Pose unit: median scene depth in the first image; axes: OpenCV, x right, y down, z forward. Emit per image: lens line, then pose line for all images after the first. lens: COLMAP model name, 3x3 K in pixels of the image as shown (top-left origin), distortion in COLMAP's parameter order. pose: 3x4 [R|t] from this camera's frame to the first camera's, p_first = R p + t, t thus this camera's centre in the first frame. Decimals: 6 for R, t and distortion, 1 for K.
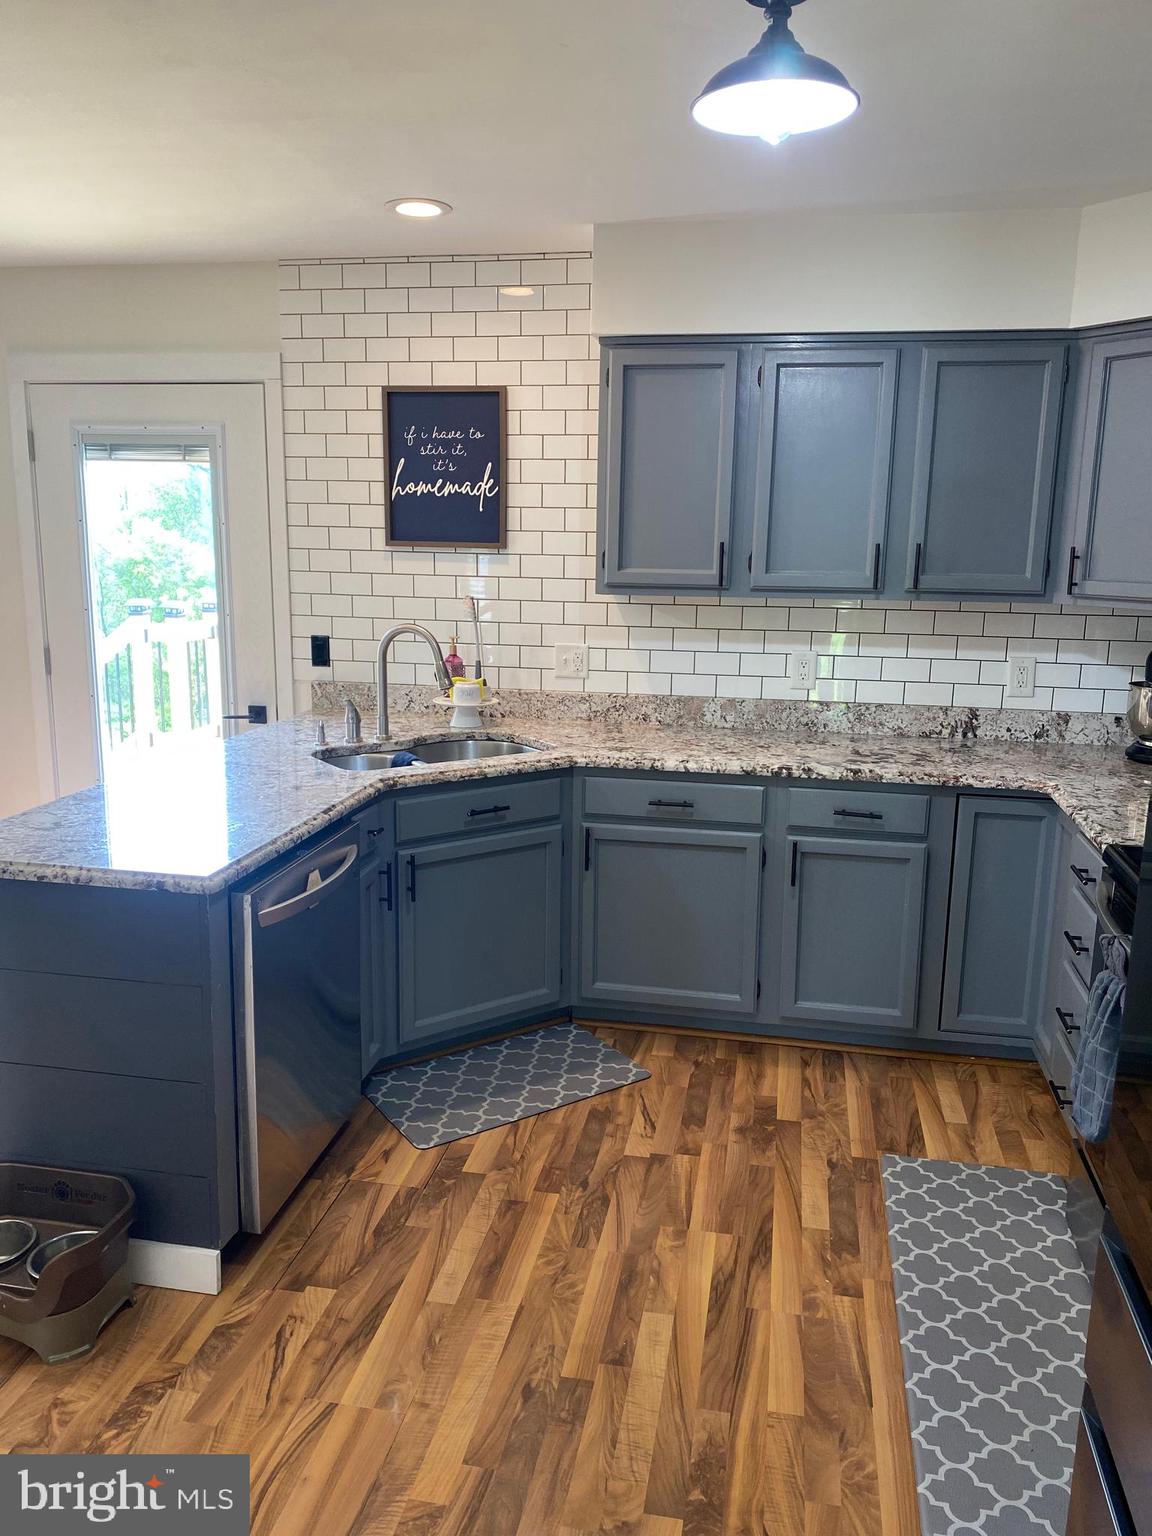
lens RADIAL K [[1179.4, 0, 572.4], [0, 1179.4, 763.9], [0, 0, 1]] dist [0.044033, -0.030671]
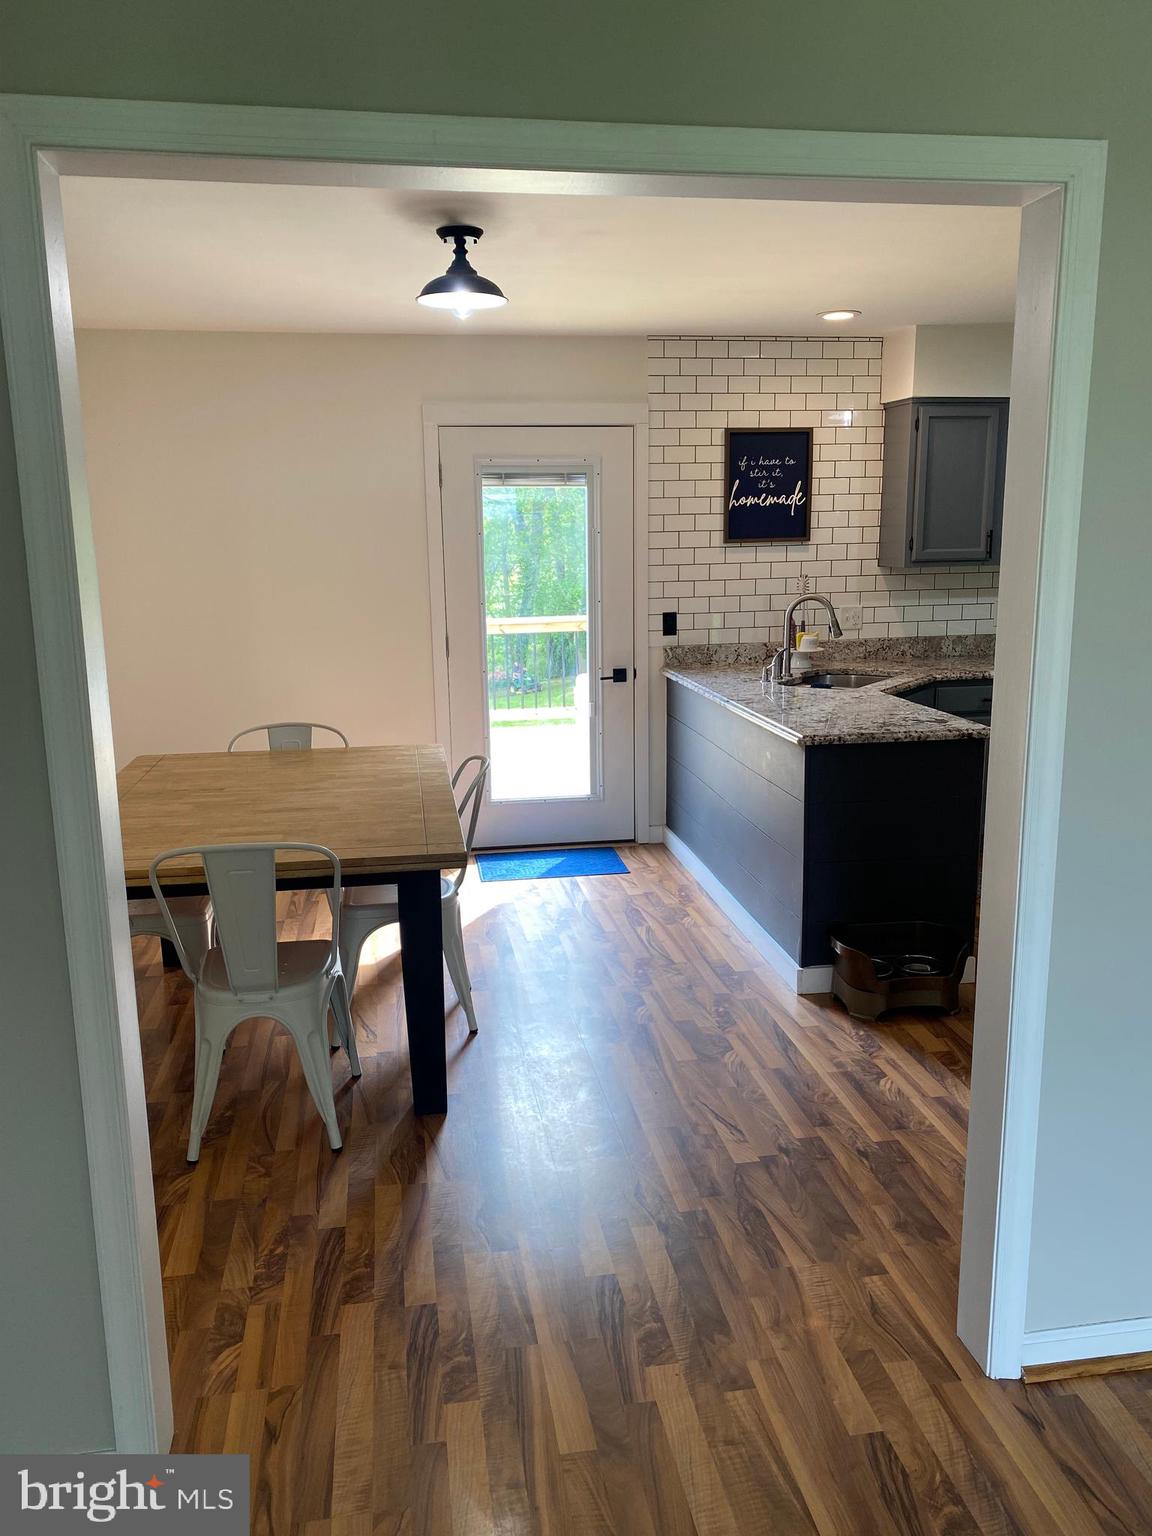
lens RADIAL K [[1179.4, 0, 572.0], [0, 1179.4, 772.7], [0, 0, 1]] dist [0.044033, -0.030671]
pose [[0.937705, -0.101439, 0.332295, -0.838846], [0.098577, 0.994803, 0.025506, 0.030679], [-0.333155, 0.008839, 0.942831, -0.248950]]
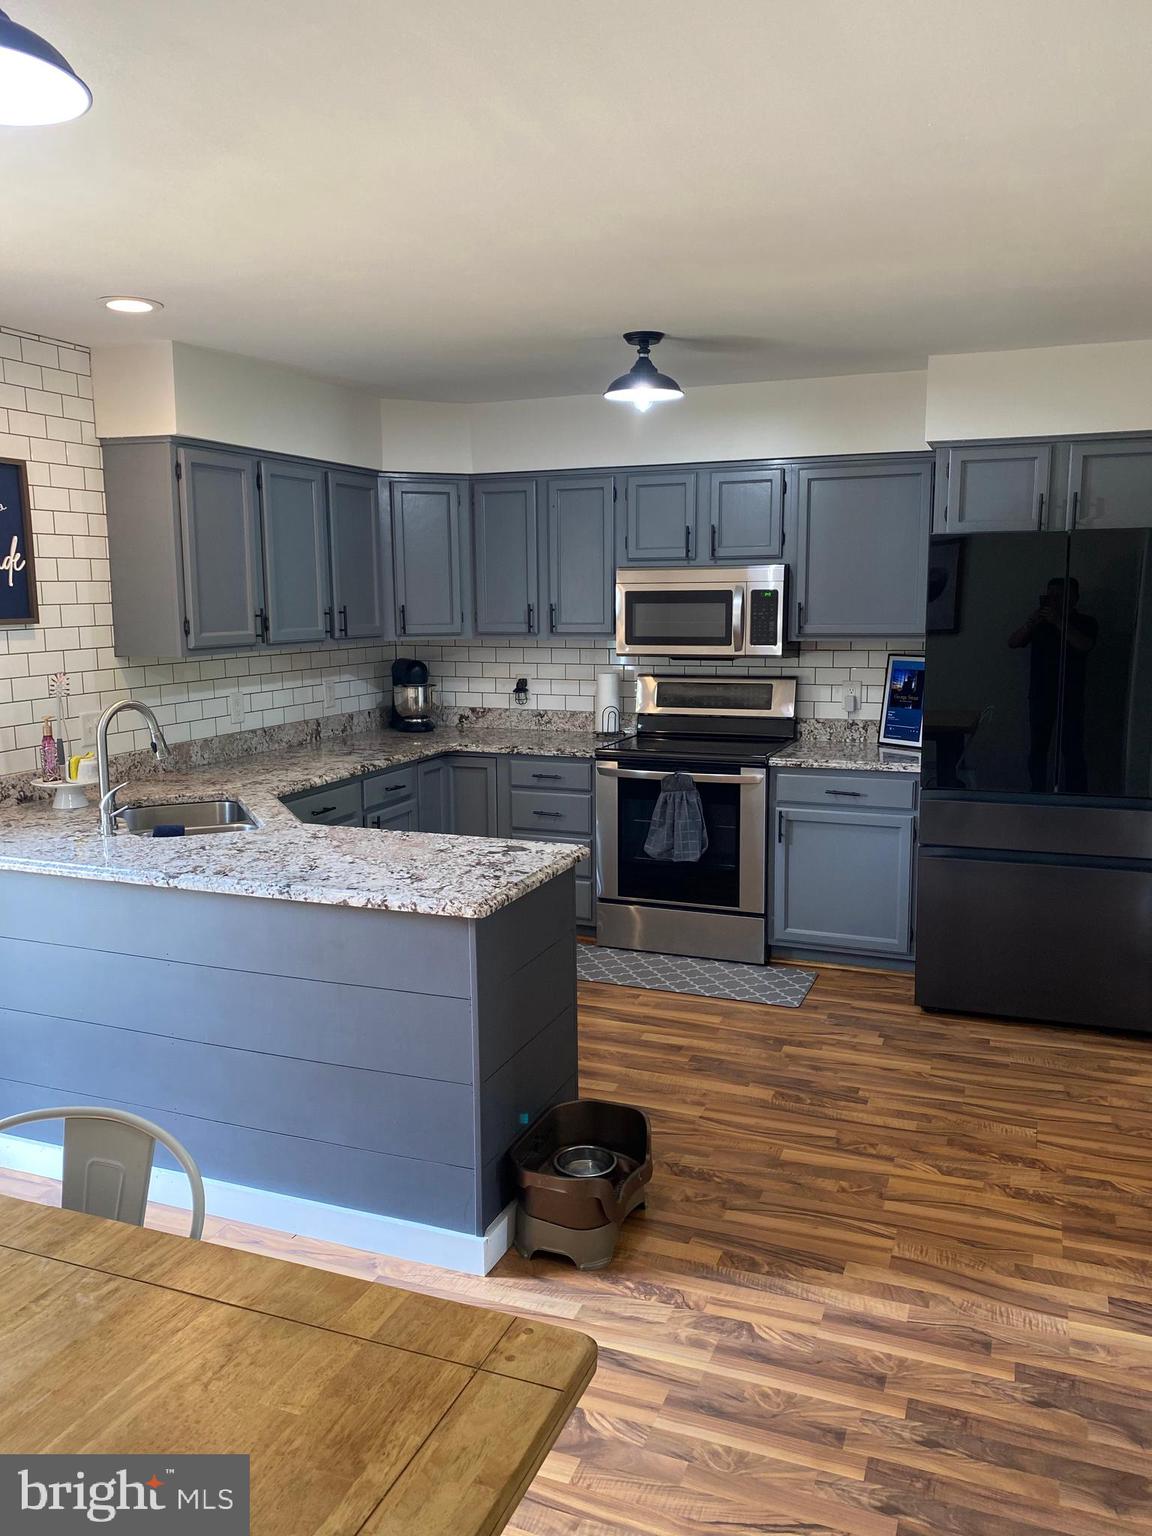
lens RADIAL K [[1179.4, 0, 582.3], [0, 1179.4, 757.6], [0, 0, 1]] dist [0.044033, -0.030671]
pose [[0.174145, -0.155965, 0.972290, -0.959958], [0.203487, 0.971766, 0.119435, -0.102541], [-0.963466, 0.177049, 0.200965, 0.397325]]
